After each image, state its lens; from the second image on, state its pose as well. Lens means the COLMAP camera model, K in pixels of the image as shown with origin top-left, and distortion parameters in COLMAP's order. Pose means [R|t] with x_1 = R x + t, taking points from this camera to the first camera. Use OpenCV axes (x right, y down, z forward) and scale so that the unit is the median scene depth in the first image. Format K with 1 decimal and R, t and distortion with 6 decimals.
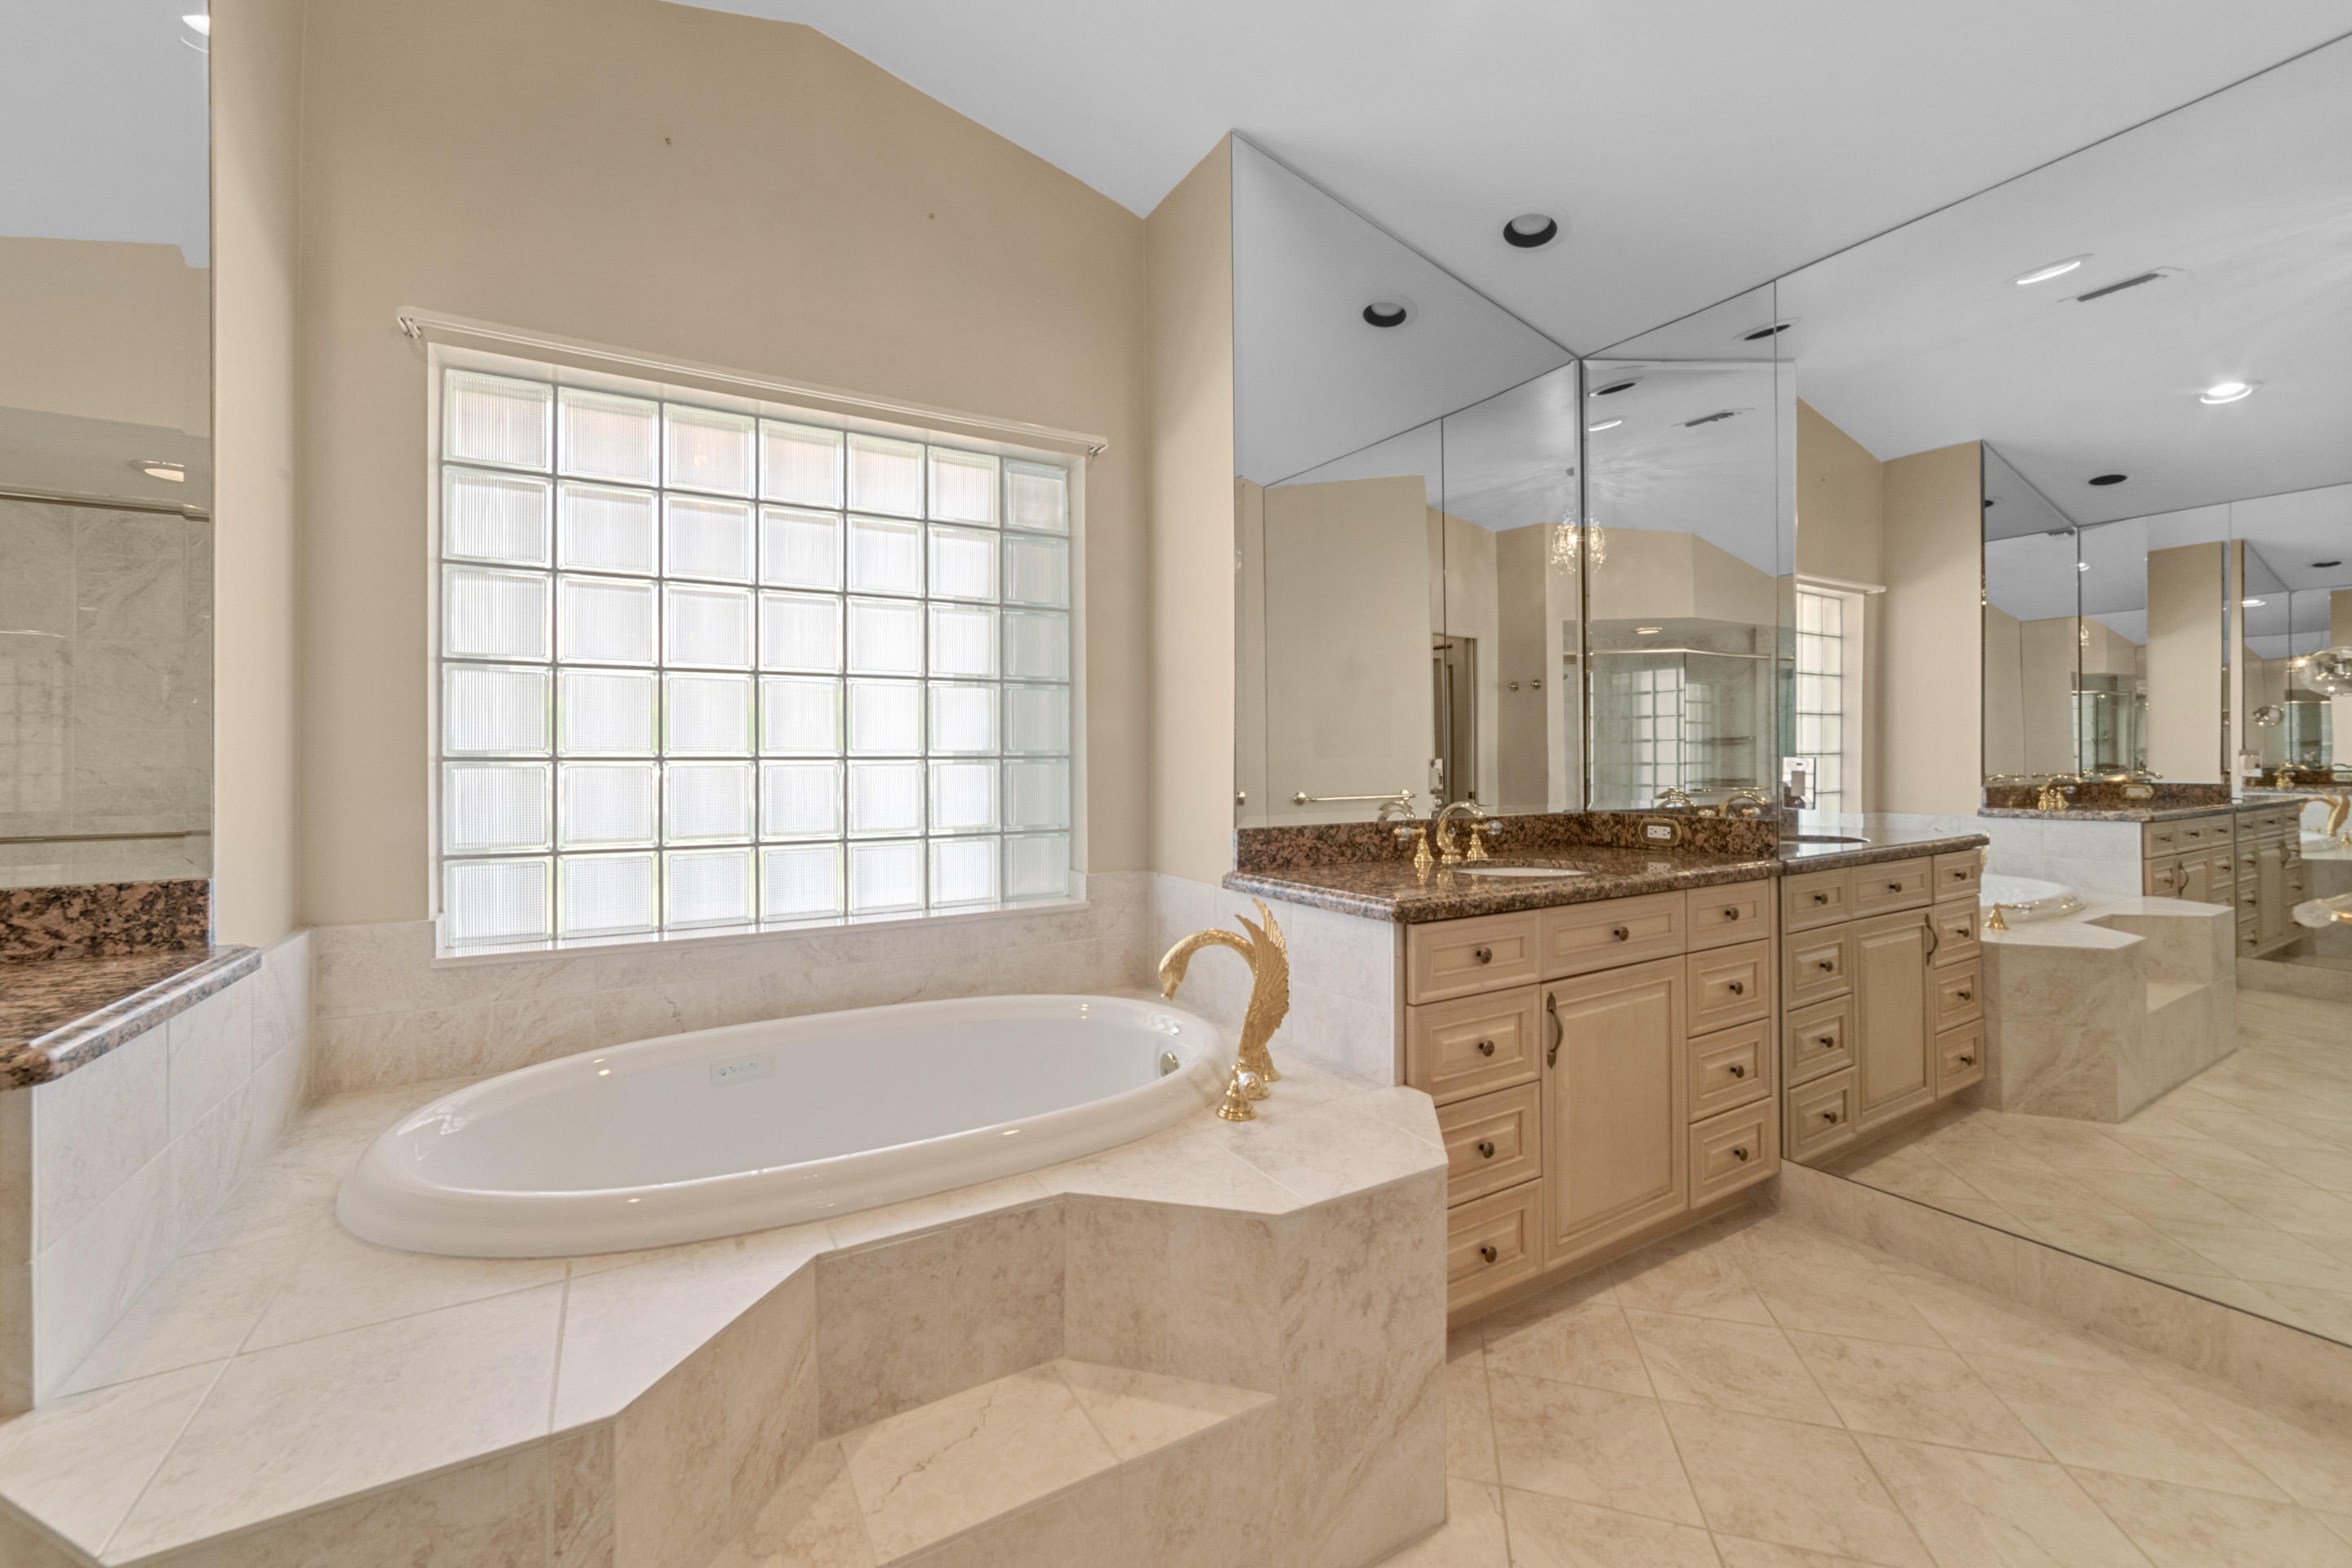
lens RADIAL K [[923.7, 0, 1126.8], [0, 923.7, 758.3], [0, 0, 1]] dist [-0.019830, 0.005824]
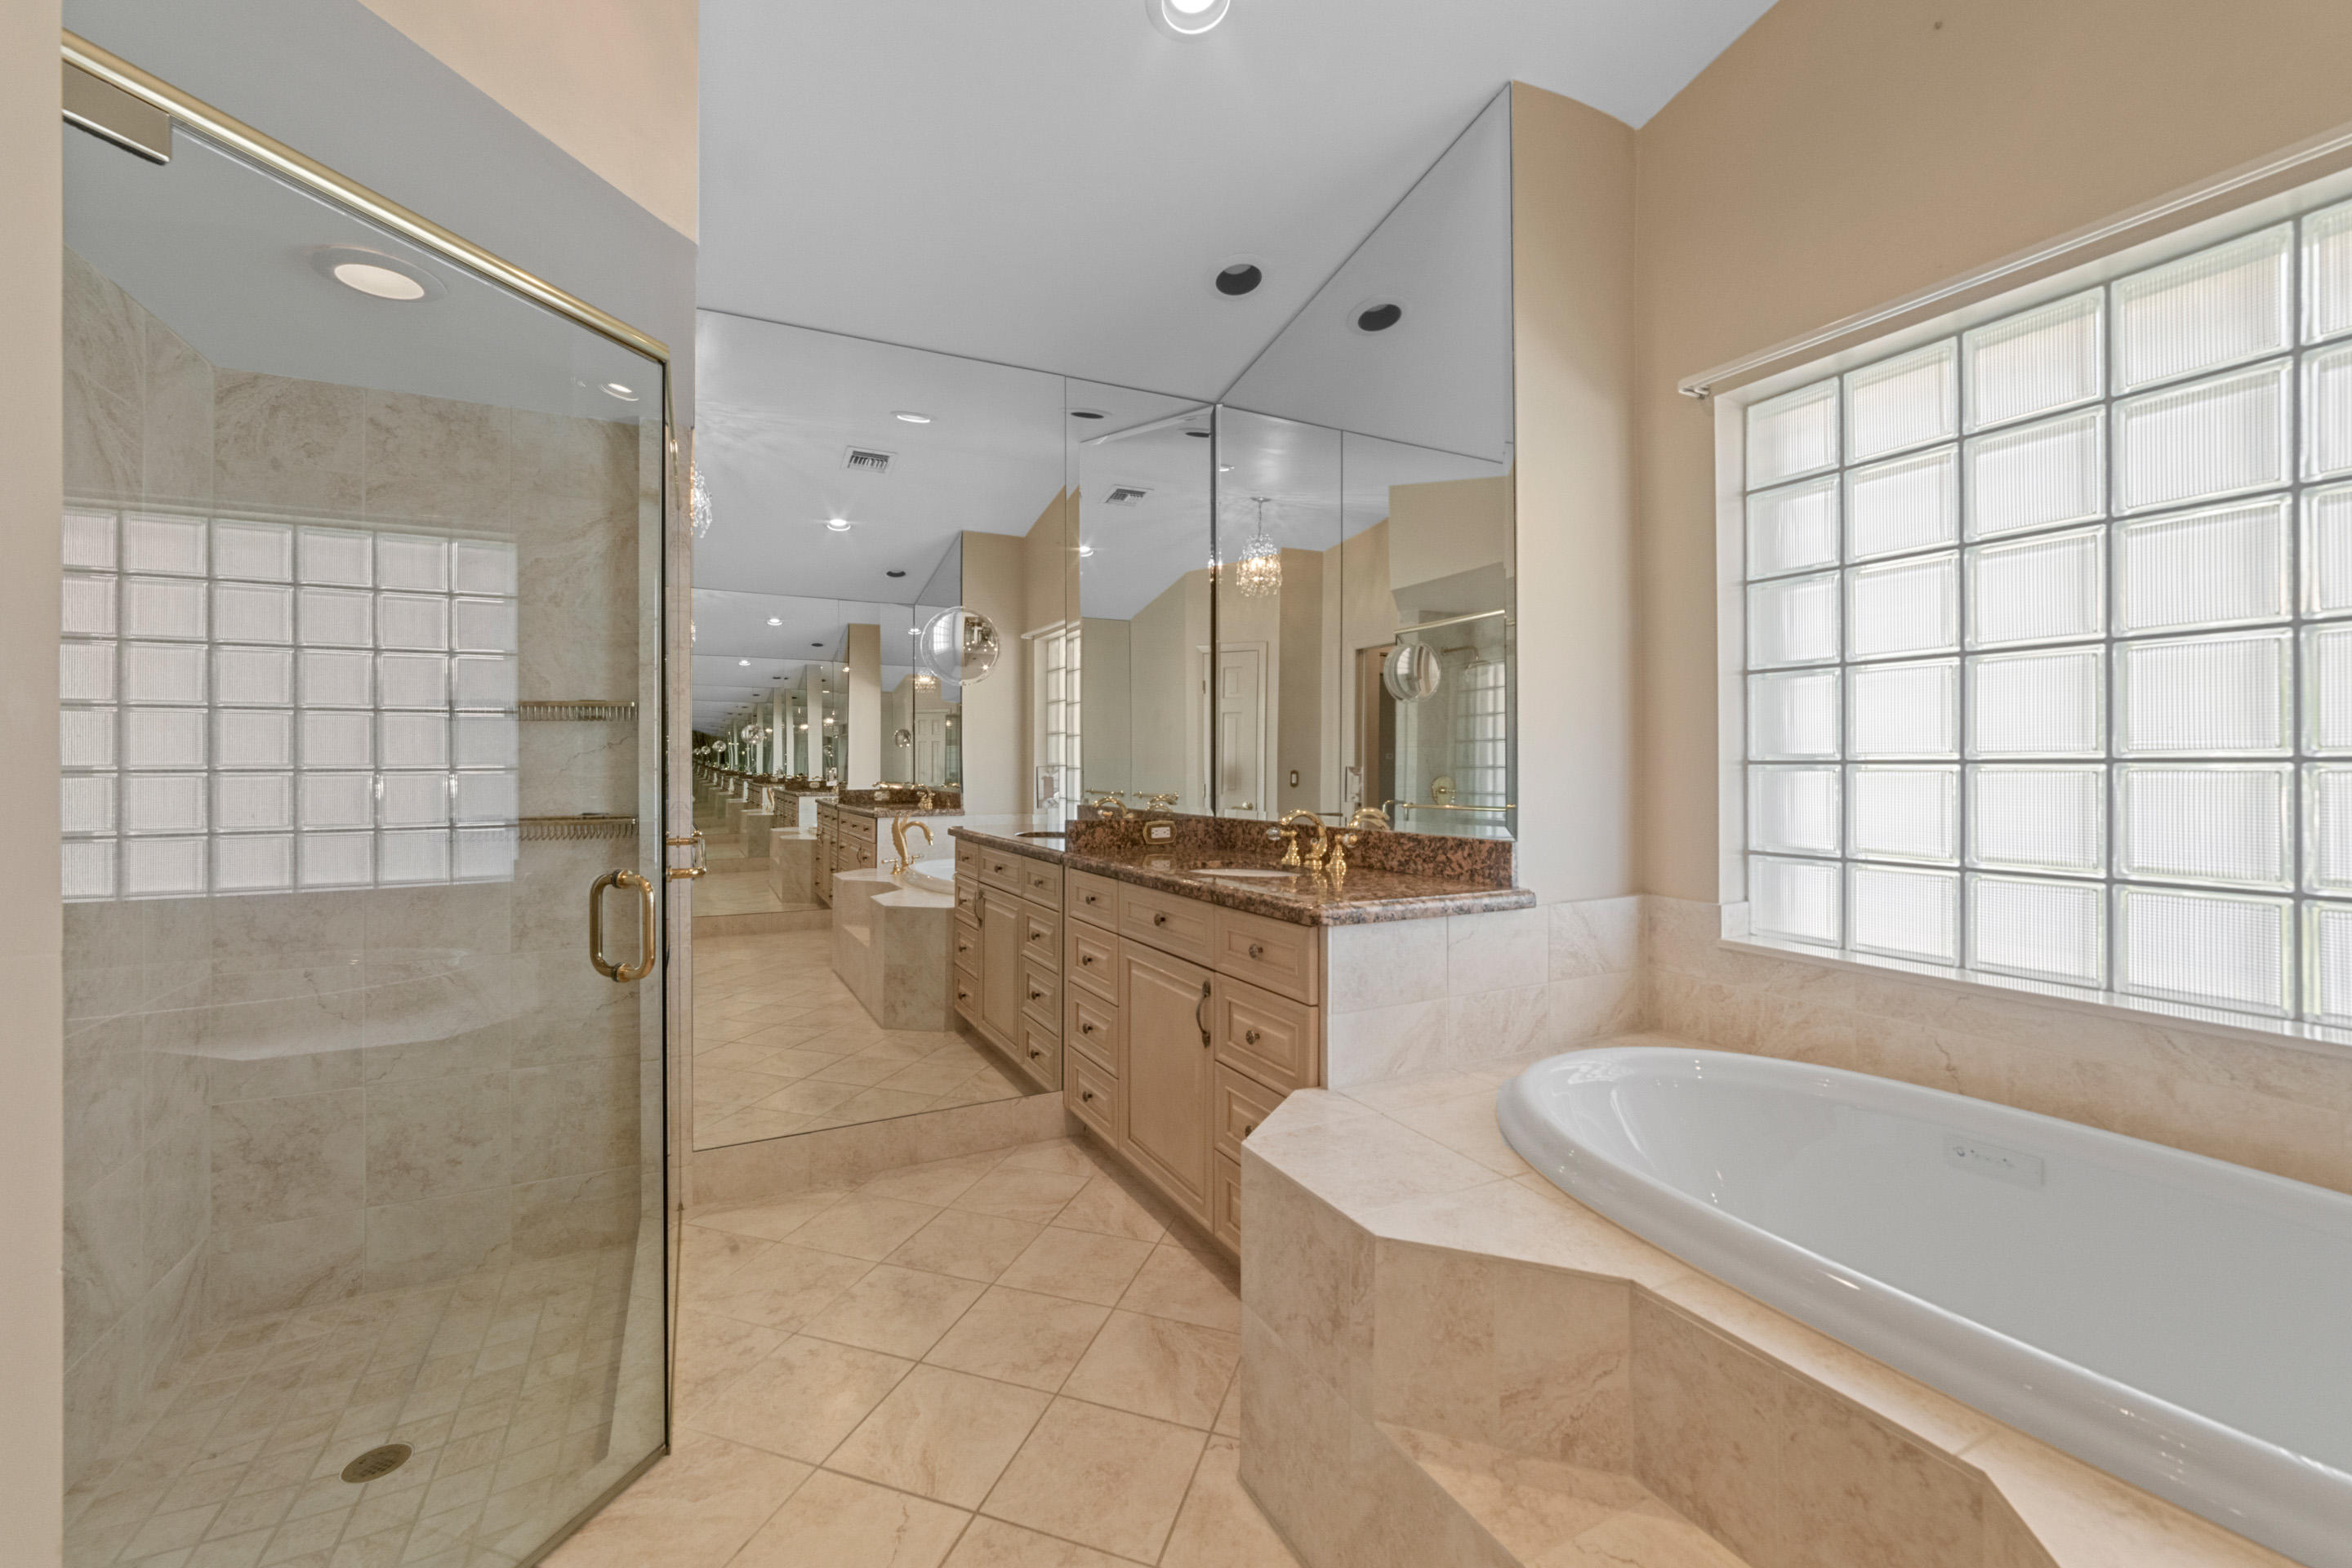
lens RADIAL K [[923.7, 0, 1146.7], [0, 923.7, 765.1], [0, 0, 1]] dist [-0.019830, 0.005824]
pose [[-0.048554, 0.002322, -0.998818, 0.389310], [0.004080, 0.999989, 0.002127, -0.001276], [0.998812, -0.003972, -0.048563, 0.328487]]
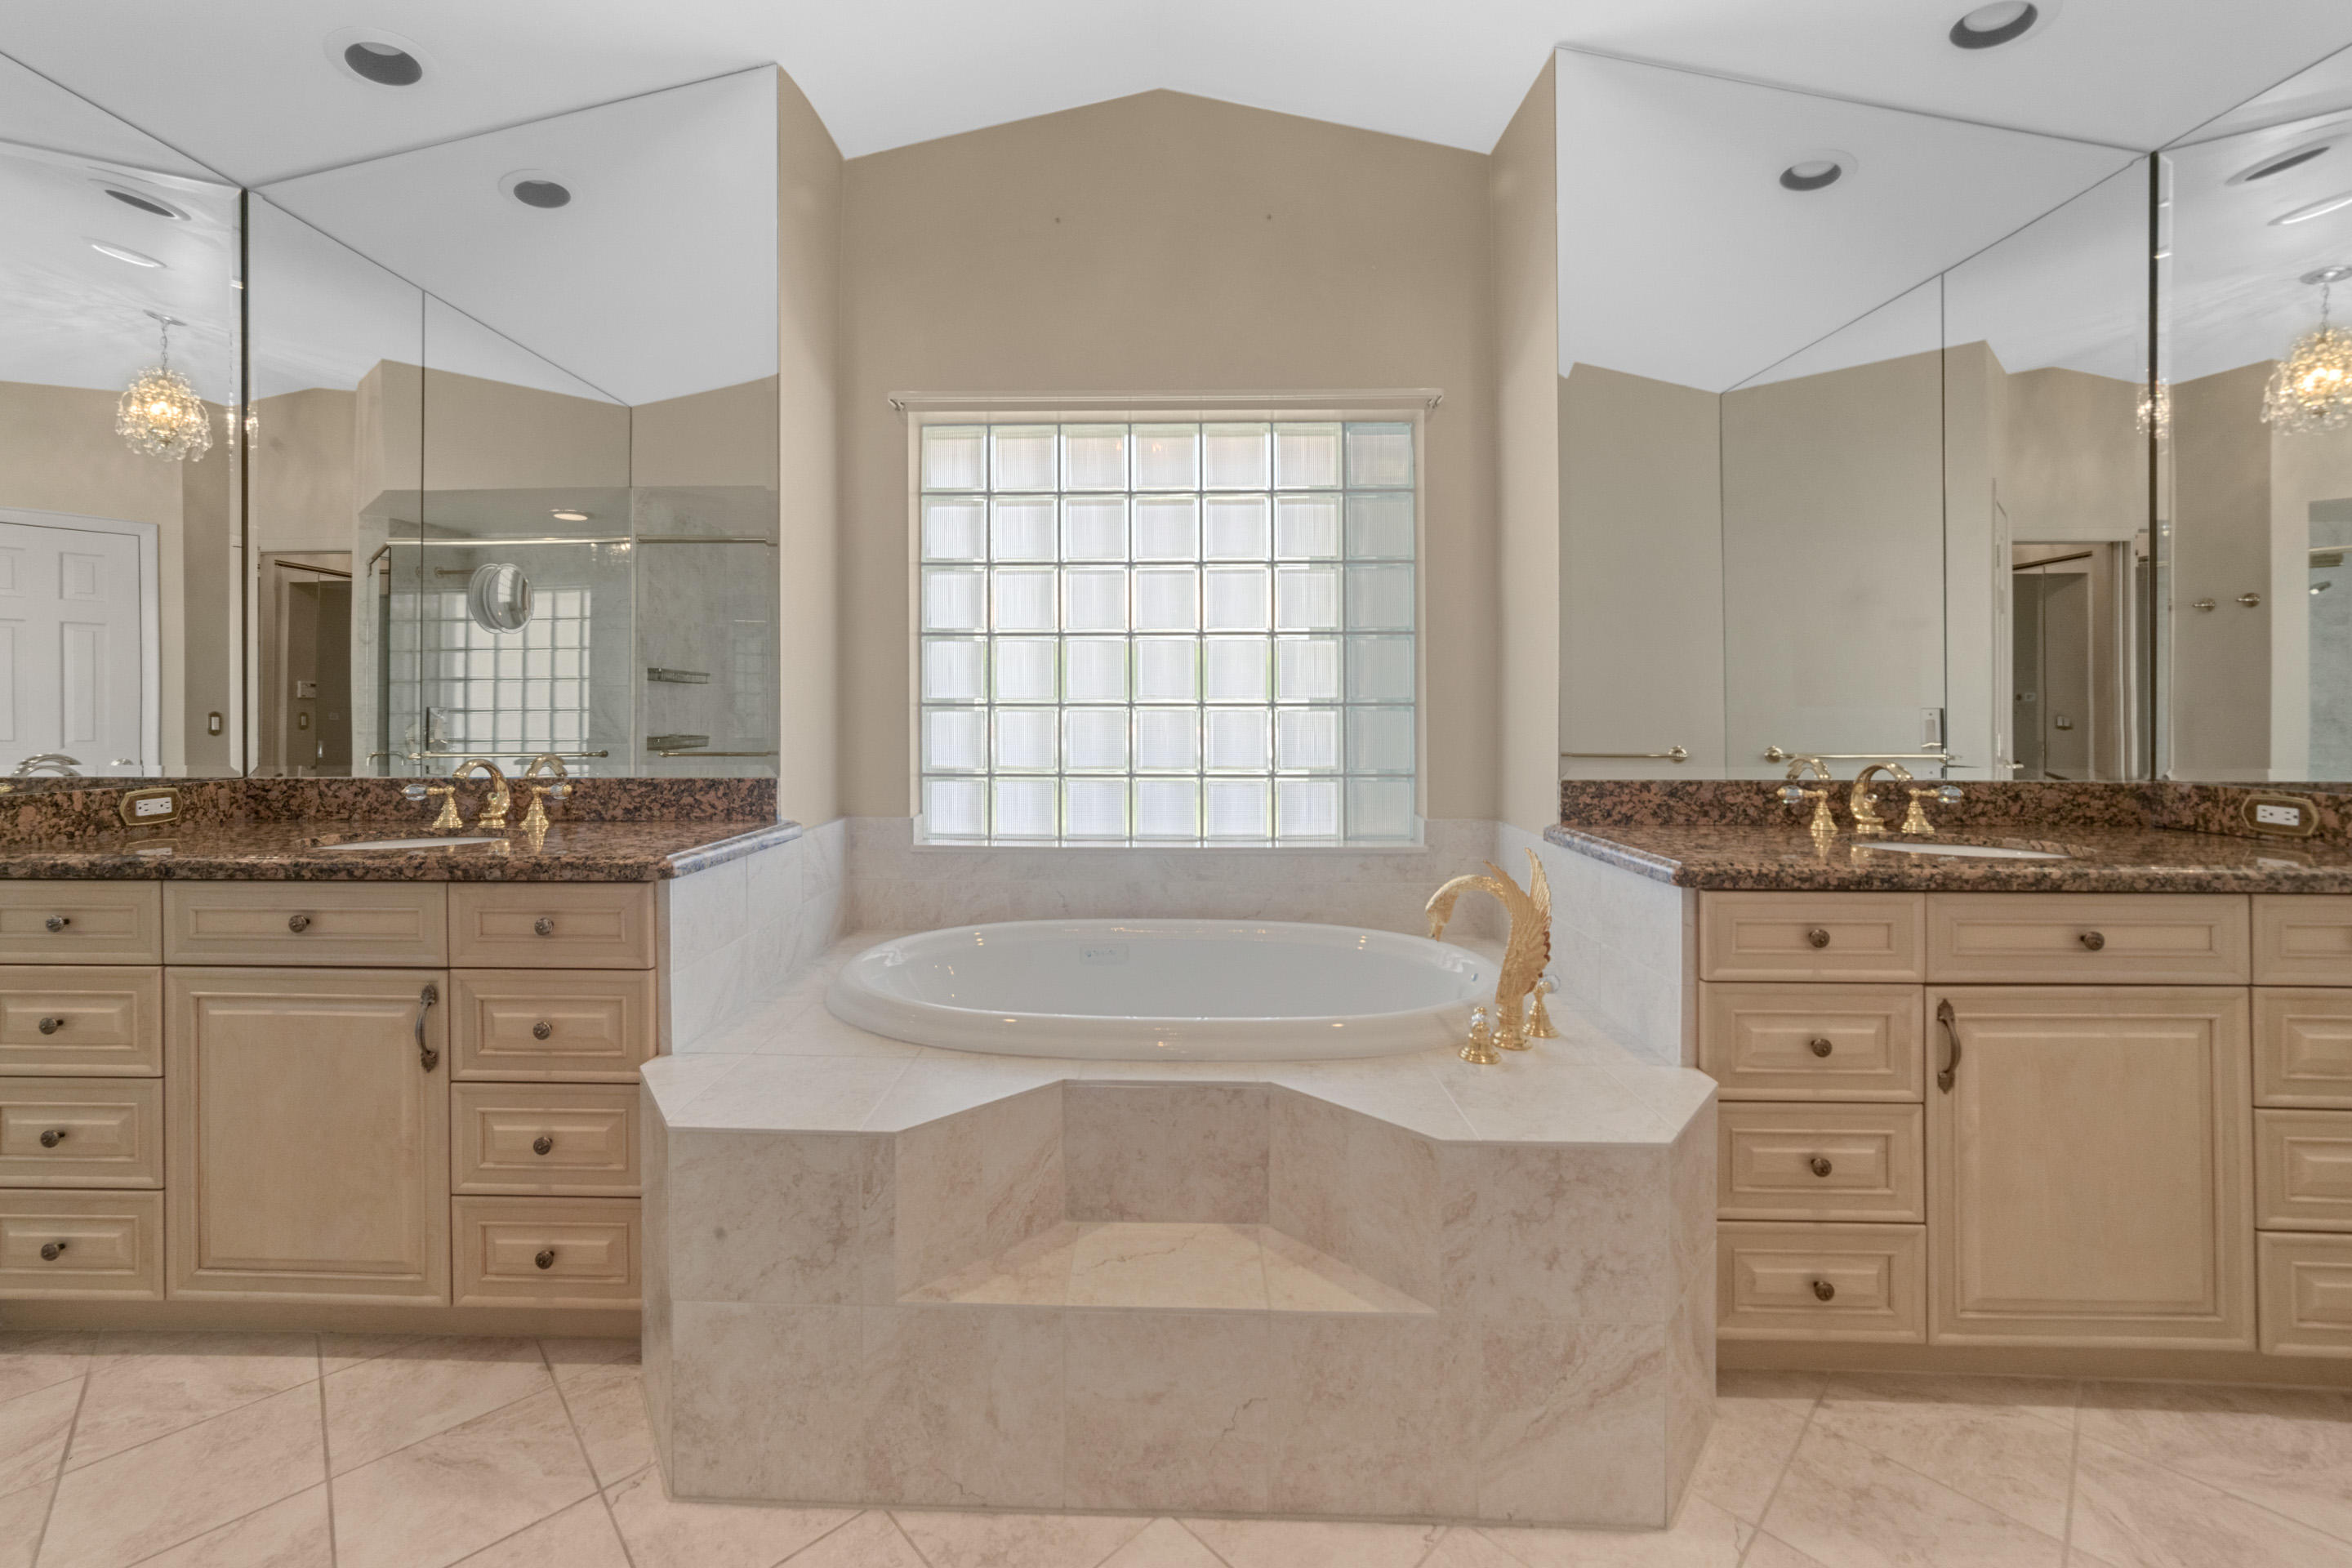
lens RADIAL K [[923.7, 0, 1118.4], [0, 923.7, 712.1], [0, 0, 1]] dist [-0.019830, 0.005824]
pose [[0.852469, 0.006834, -0.522734, 0.256283], [-0.002844, 0.999960, 0.008437, -0.000514], [0.522771, -0.005706, 0.852454, -0.054863]]
